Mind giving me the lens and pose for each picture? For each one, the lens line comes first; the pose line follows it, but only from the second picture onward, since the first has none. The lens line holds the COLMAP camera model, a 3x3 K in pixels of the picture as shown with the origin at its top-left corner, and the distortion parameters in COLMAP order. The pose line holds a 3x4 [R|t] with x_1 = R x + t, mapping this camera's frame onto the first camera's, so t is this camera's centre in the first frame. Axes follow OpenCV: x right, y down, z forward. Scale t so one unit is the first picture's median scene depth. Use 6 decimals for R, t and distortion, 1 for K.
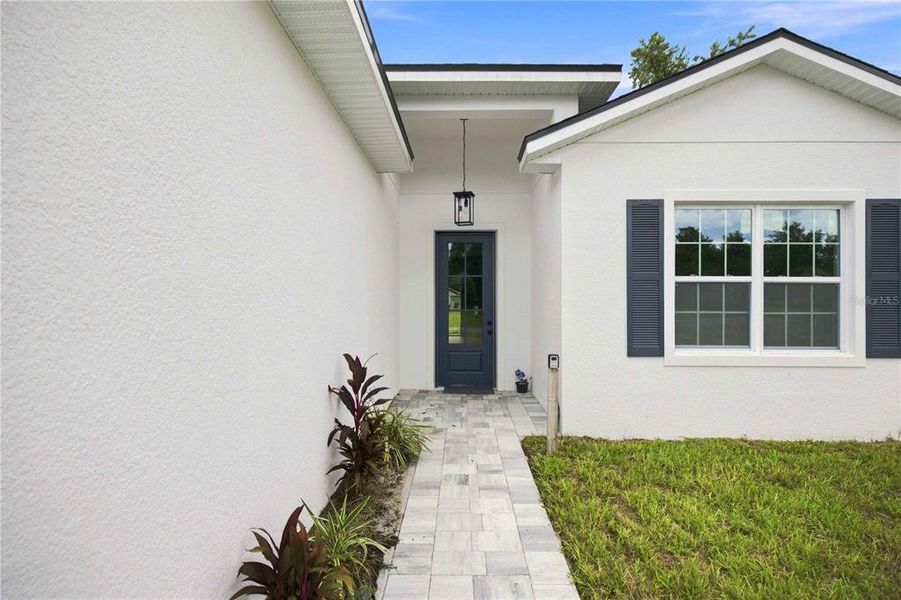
lens RADIAL K [[461.1, 0, 450.5], [0, 461.1, 300.0], [0, 0, 1]] dist [0.001100, 0.000217]
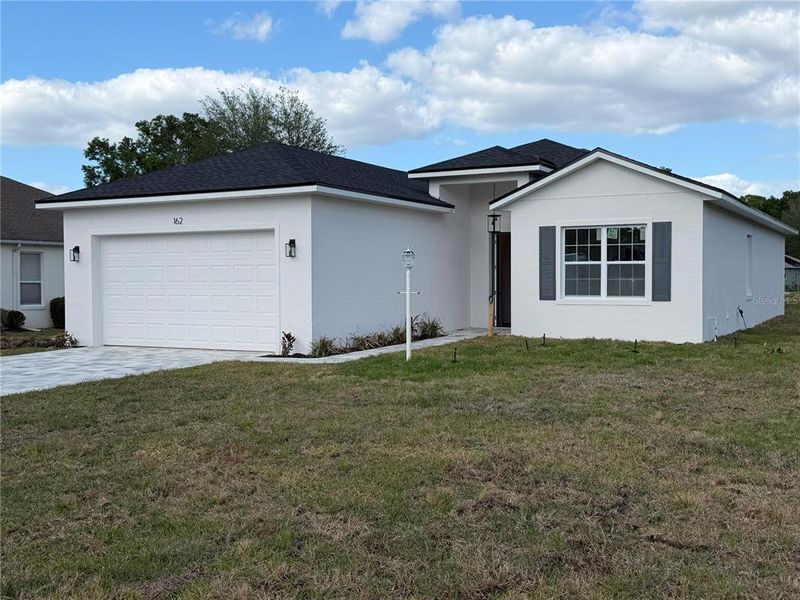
lens RADIAL K [[844.2, 0, 400.0], [0, 844.2, 300.0], [0, 0, 1]] dist [0.182549, -0.322865]
pose [[0.879121, 0.006602, -0.476552, 1.665958], [-0.003420, 0.999966, 0.007542, 0.094156], [0.476586, -0.005001, 0.879114, -2.730011]]
